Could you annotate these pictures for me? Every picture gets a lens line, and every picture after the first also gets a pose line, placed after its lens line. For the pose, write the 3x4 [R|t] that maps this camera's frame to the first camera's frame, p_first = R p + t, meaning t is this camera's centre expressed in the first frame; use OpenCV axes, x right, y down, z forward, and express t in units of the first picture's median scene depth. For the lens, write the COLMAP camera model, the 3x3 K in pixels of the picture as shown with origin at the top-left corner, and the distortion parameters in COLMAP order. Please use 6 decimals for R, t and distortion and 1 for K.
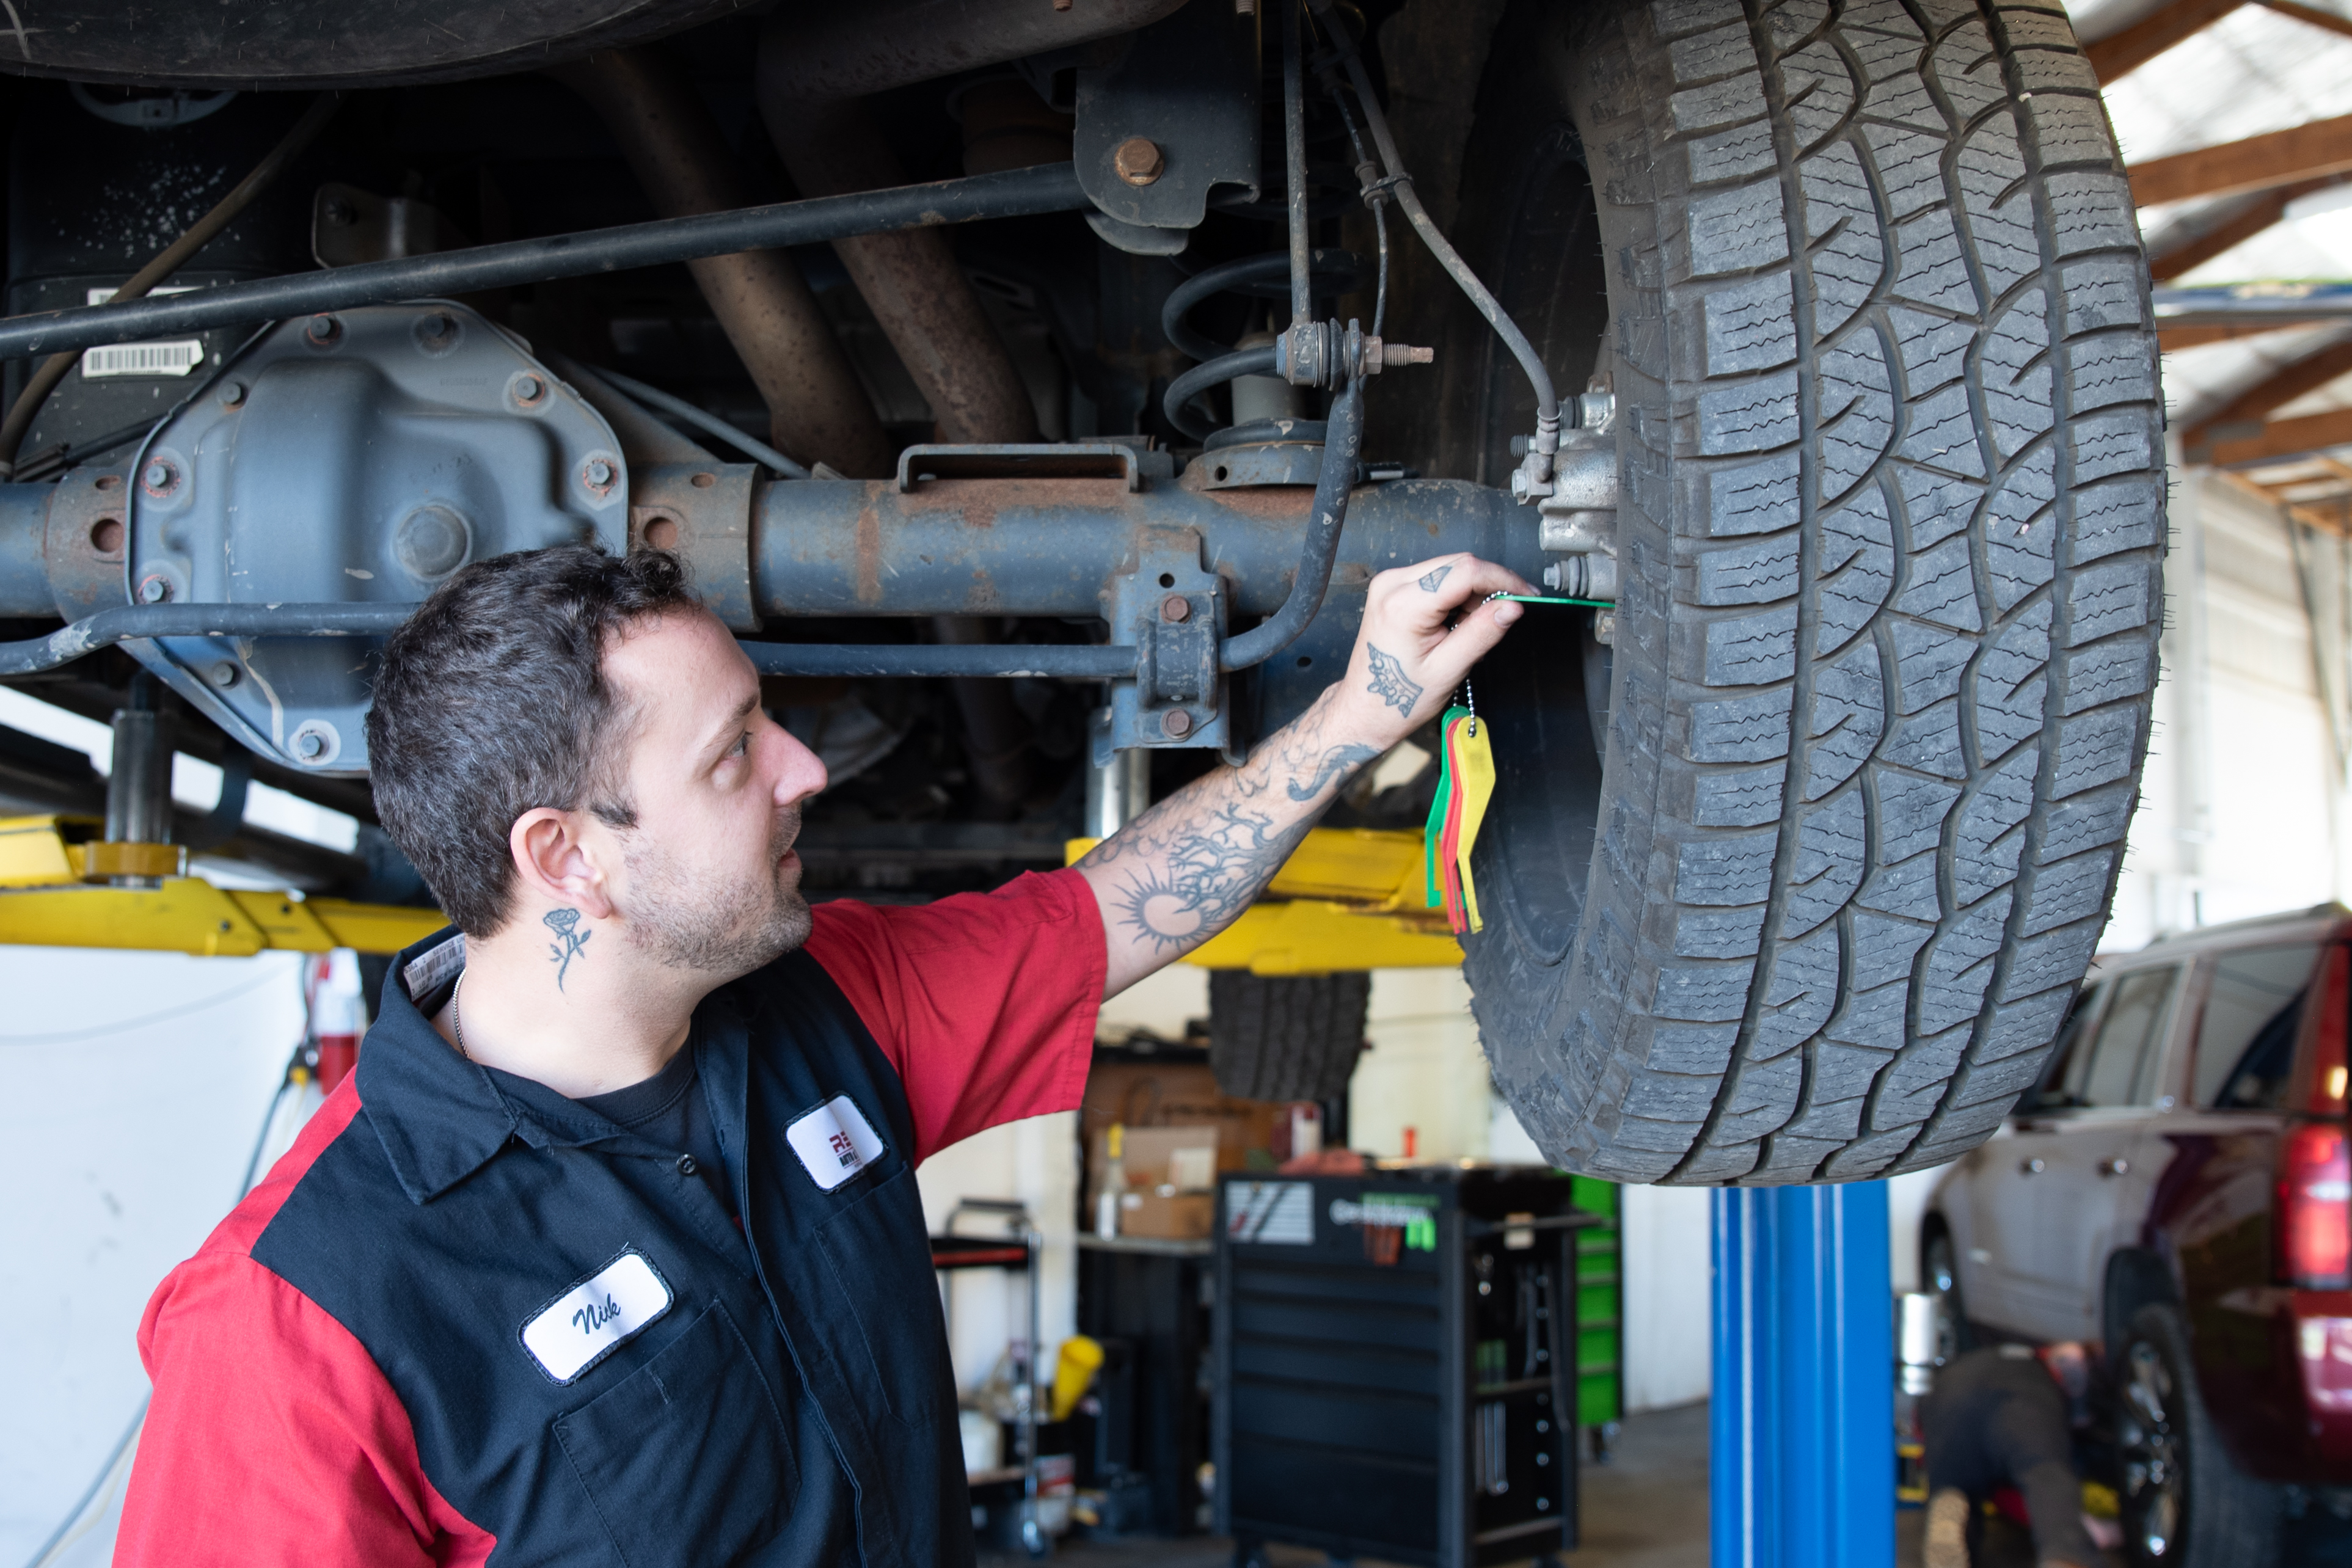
lens RADIAL K [[2511.1, 0, 1174.8], [0, 2511.1, 777.5], [0, 0, 1]] dist [-0.115537, 0.000000]
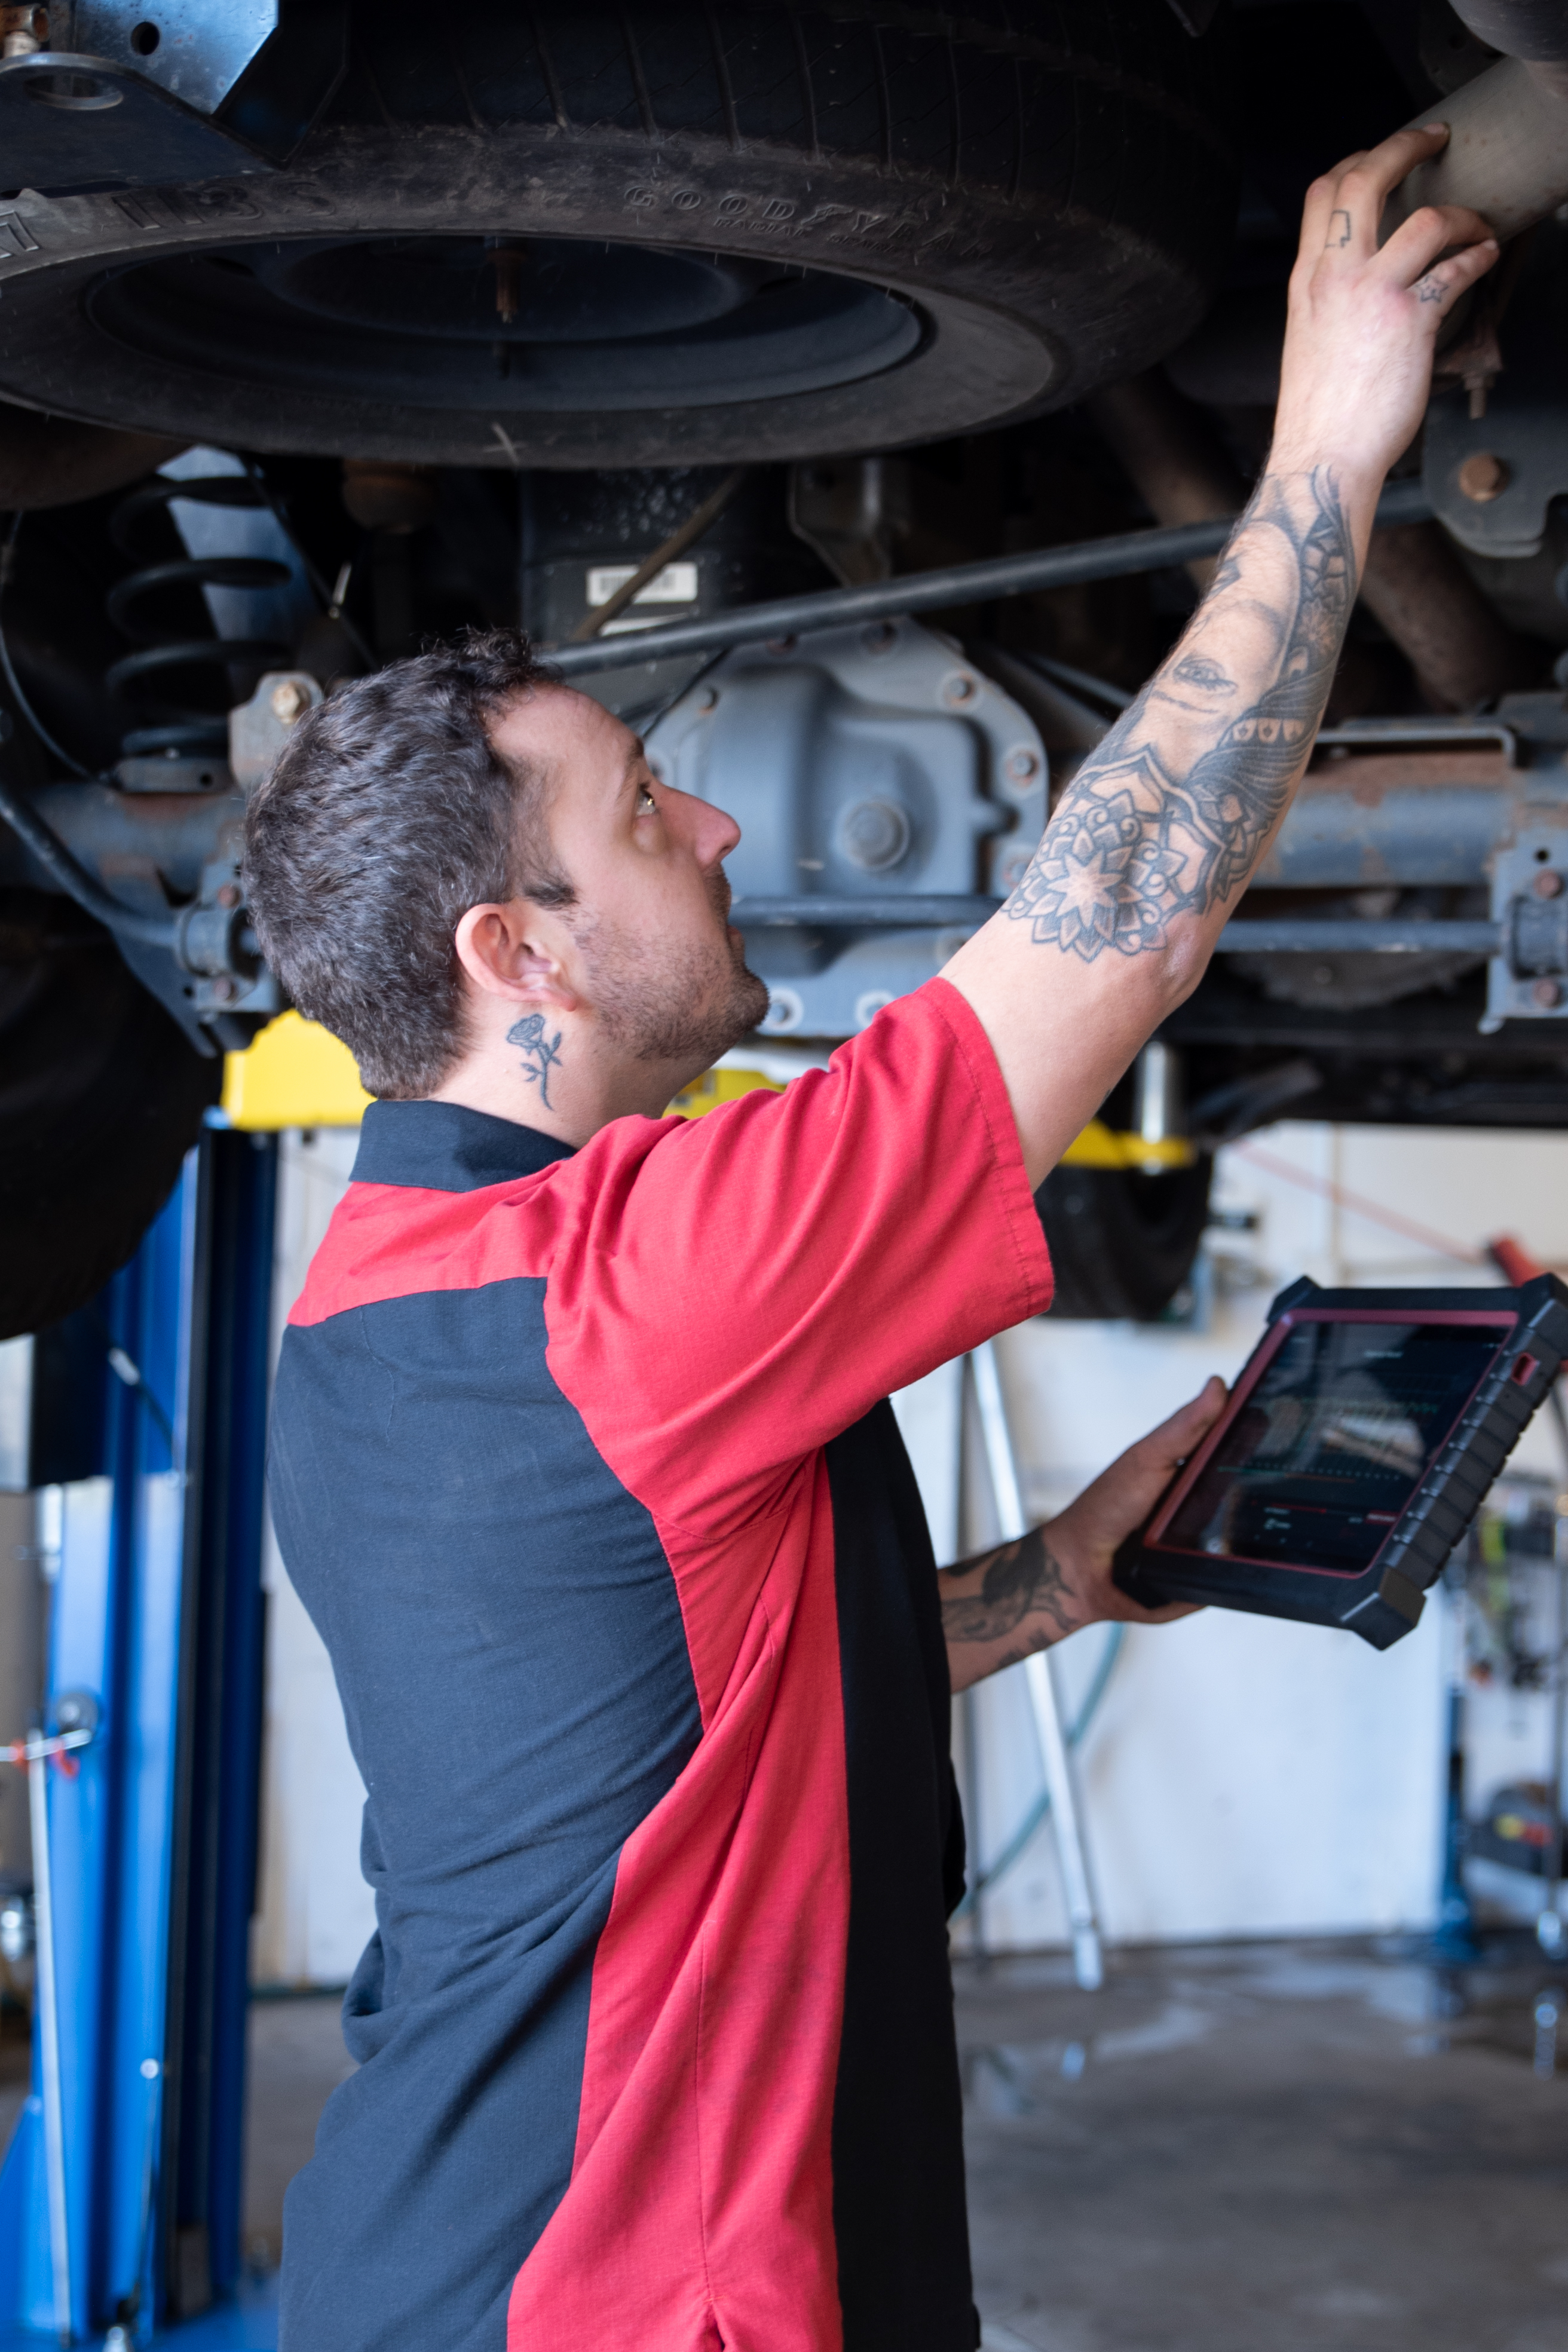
lens RADIAL K [[3858.7, 0, 783.5], [0, 3858.7, 1175.9], [0, 0, 1]] dist [-0.051682, 0.000000]
pose [[0.922996, 0.021785, -0.384193, 0.333504], [0.010659, 0.996566, 0.082114, -0.082713], [0.384663, -0.079886, 0.919594, -0.627688]]
